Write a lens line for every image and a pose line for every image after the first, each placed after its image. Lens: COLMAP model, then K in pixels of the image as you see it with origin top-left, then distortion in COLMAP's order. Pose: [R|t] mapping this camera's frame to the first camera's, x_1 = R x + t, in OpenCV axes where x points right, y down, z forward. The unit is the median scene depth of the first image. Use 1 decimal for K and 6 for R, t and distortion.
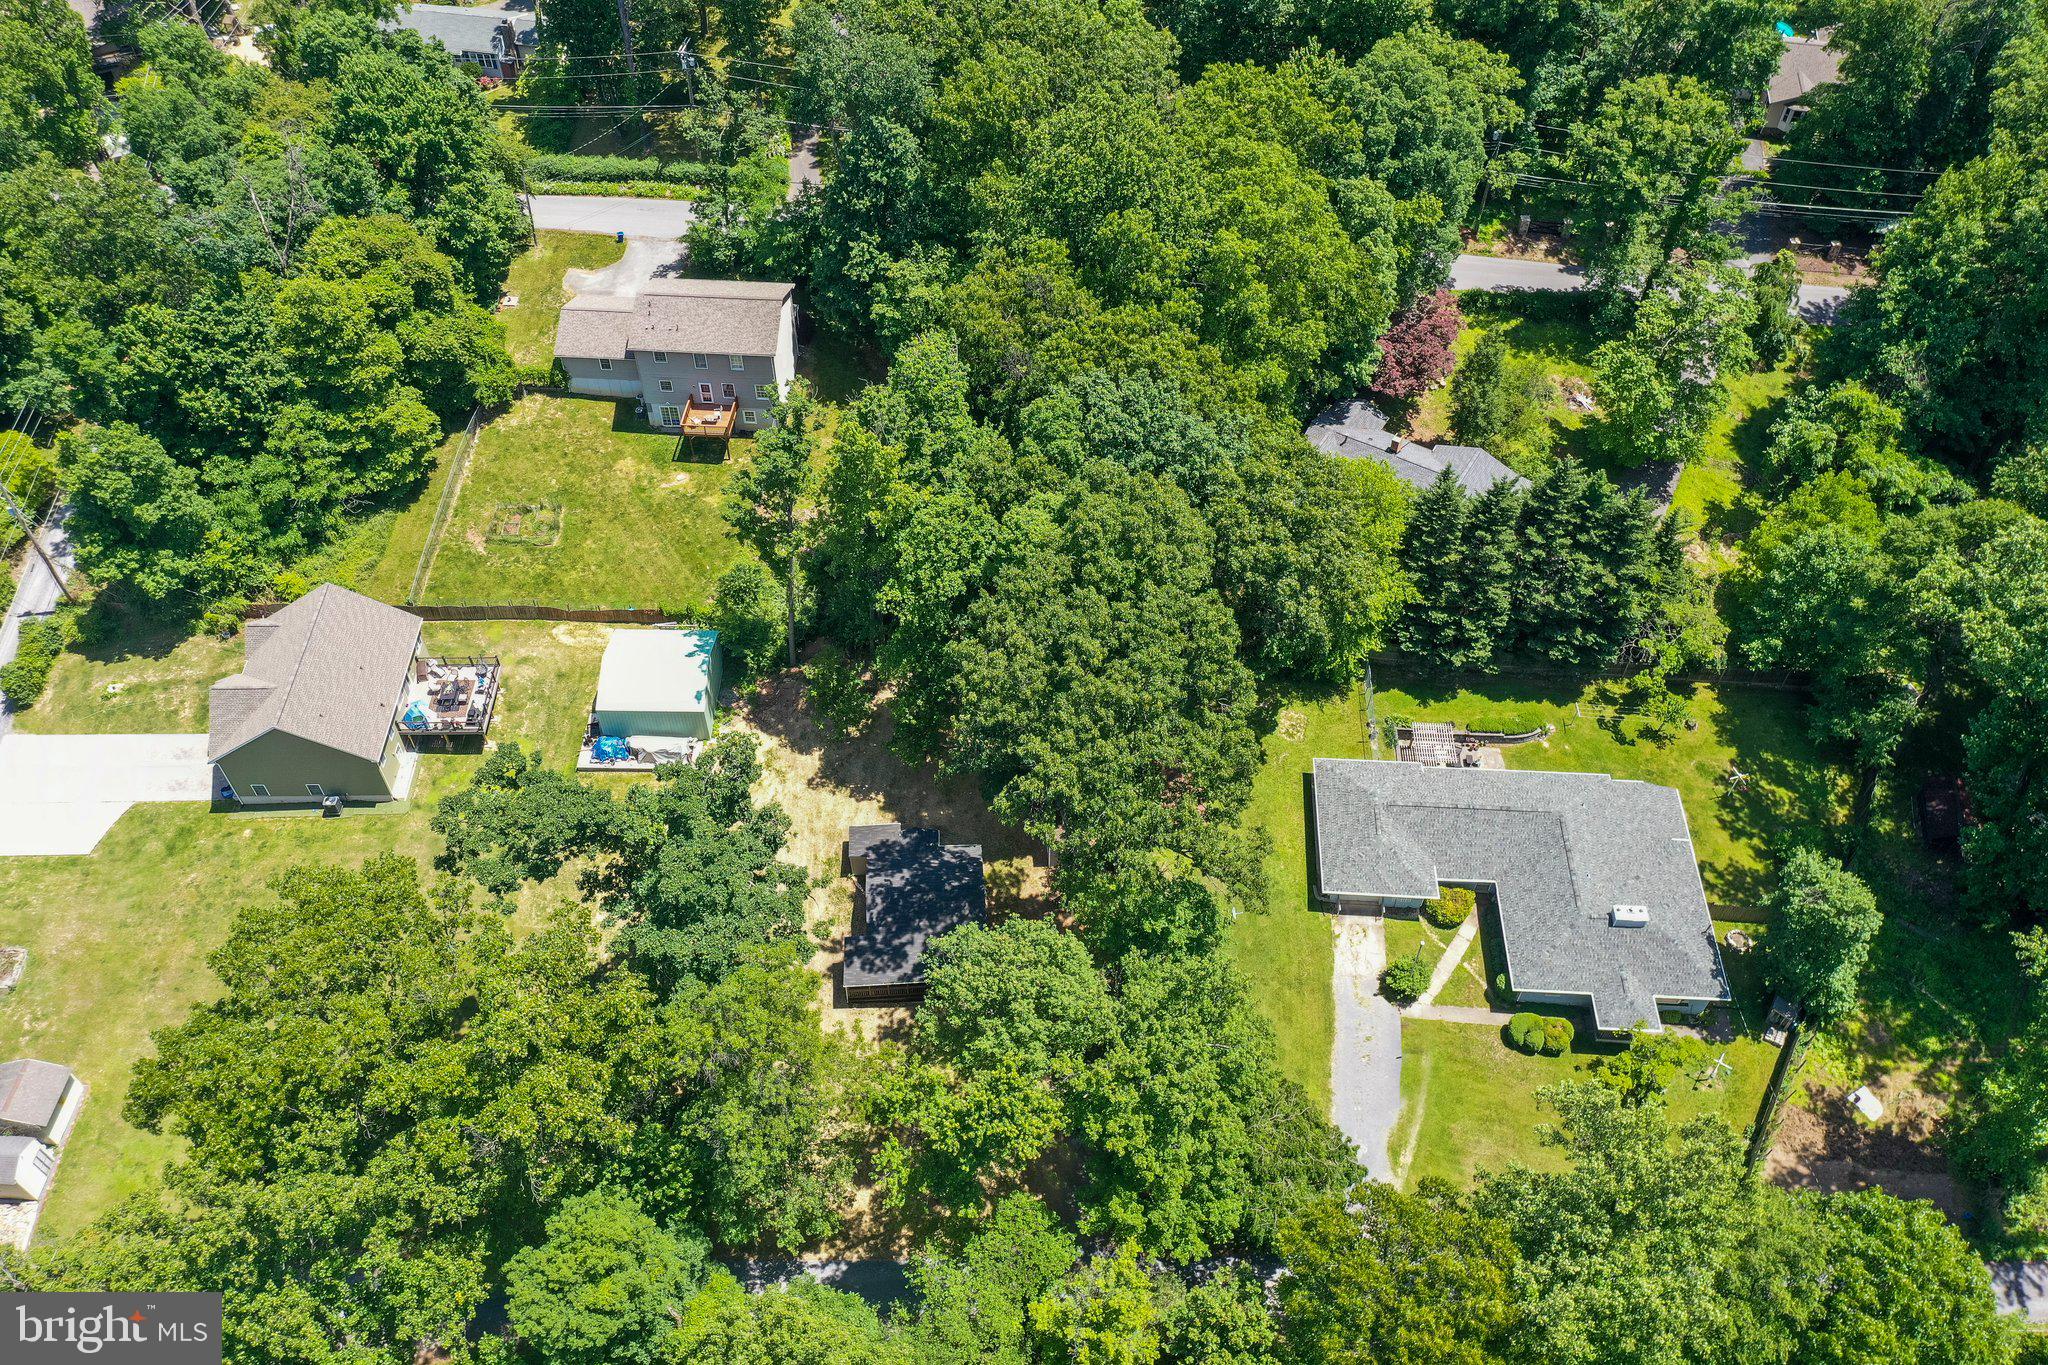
lens RADIAL K [[1700.9, 0, 1024.0], [0, 1700.9, 682.5], [0, 0, 1]] dist [0.009311, 0.017434]
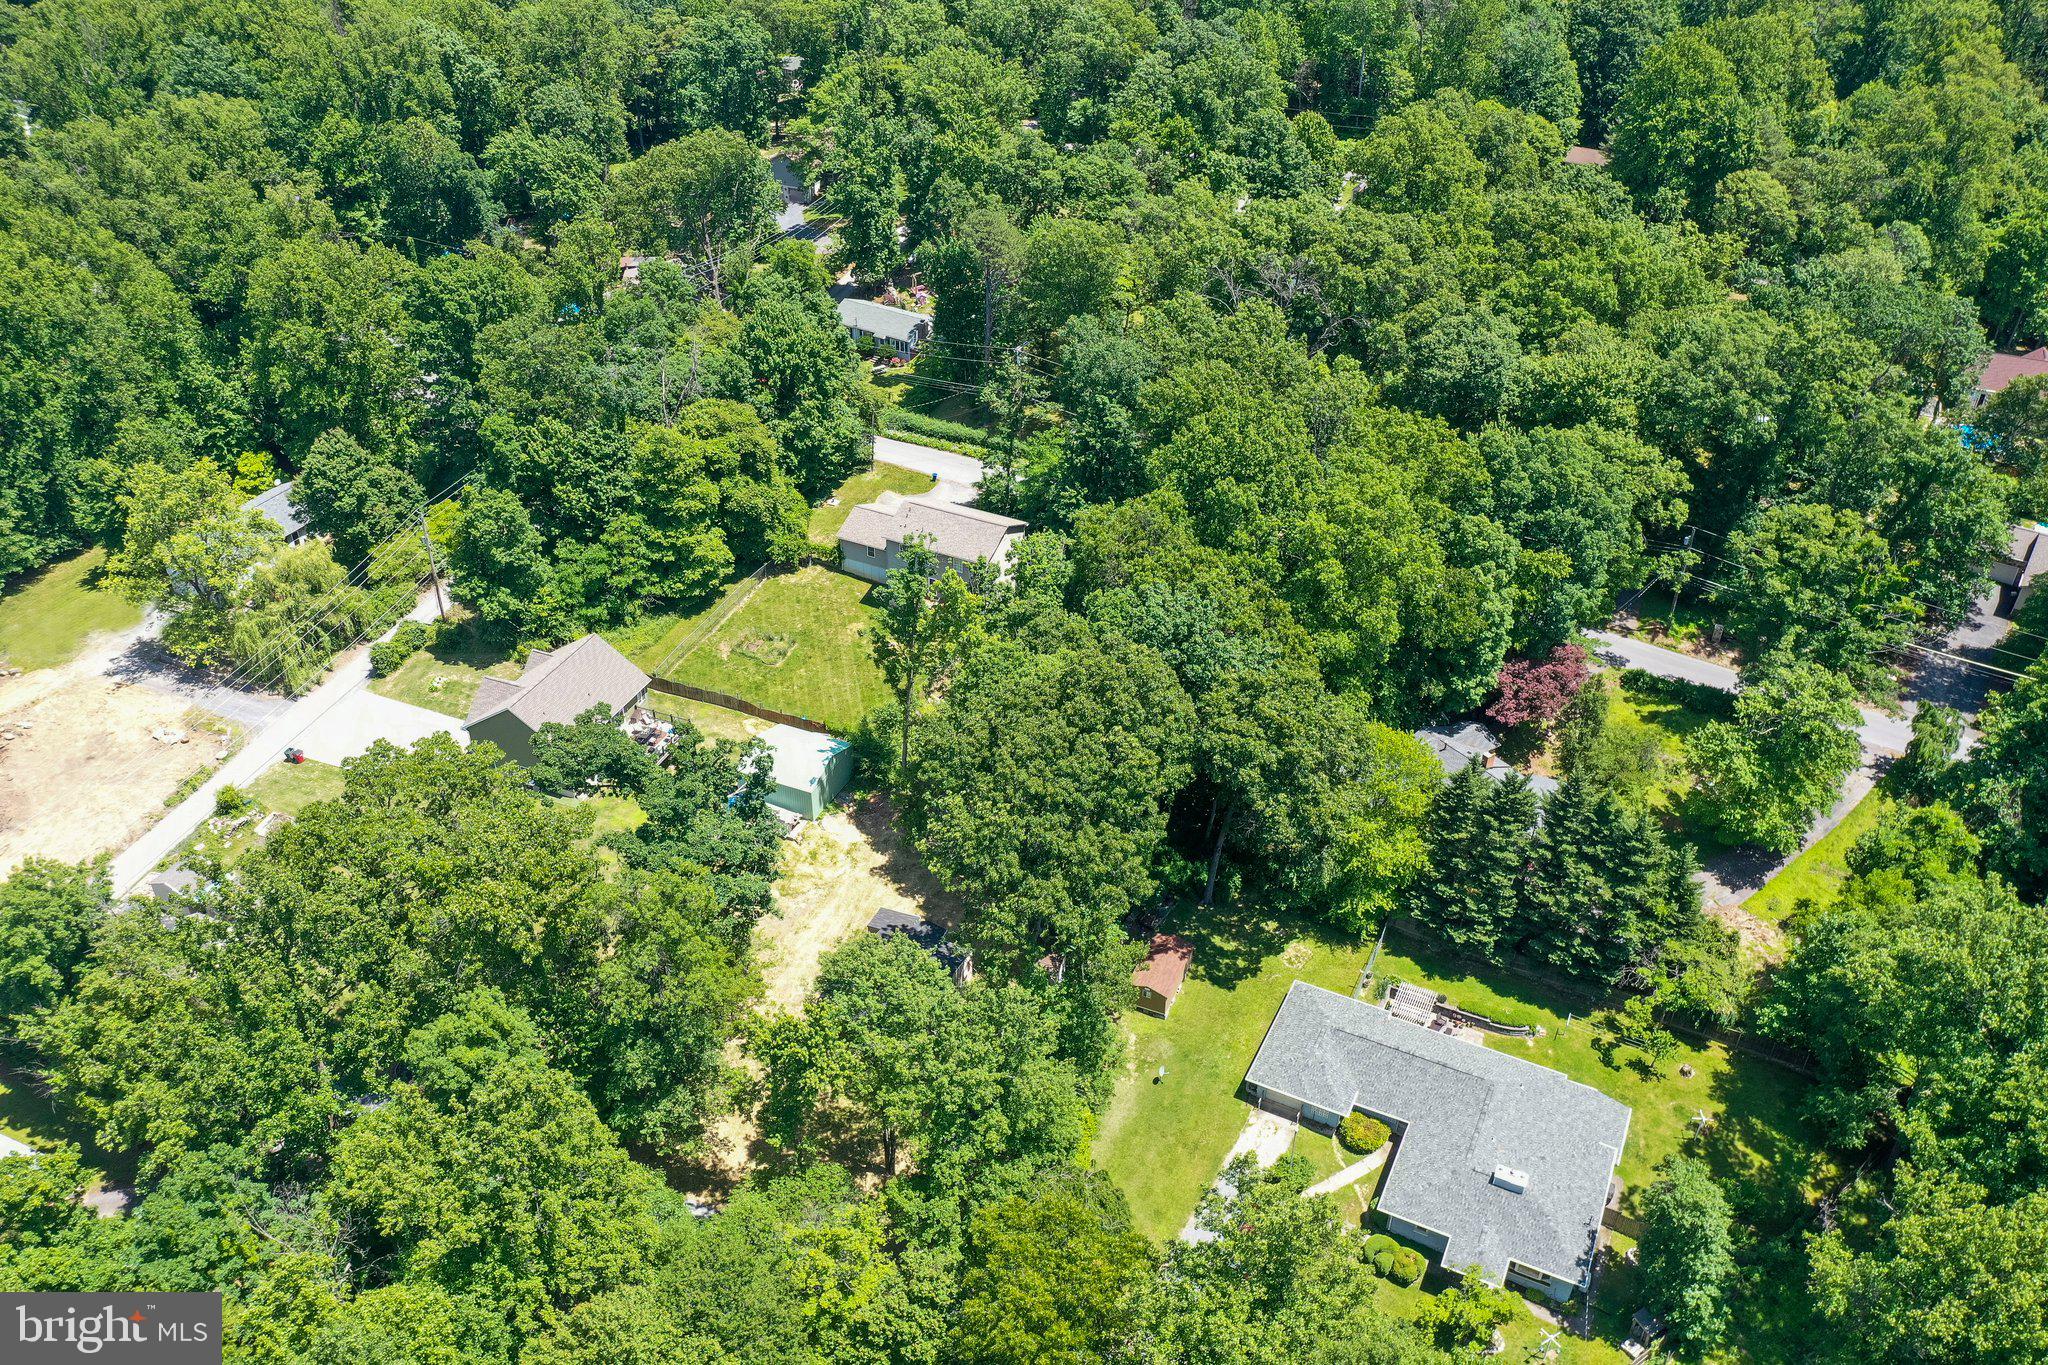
lens RADIAL K [[1751.3, 0, 1024.0], [0, 1751.3, 682.5], [0, 0, 1]] dist [0.017538, 0.001957]
pose [[0.917089, 0.221899, -0.331223, 0.332716], [-0.301704, 0.929364, -0.212739, 0.155367], [0.260620, 0.295032, 0.919257, -0.140333]]
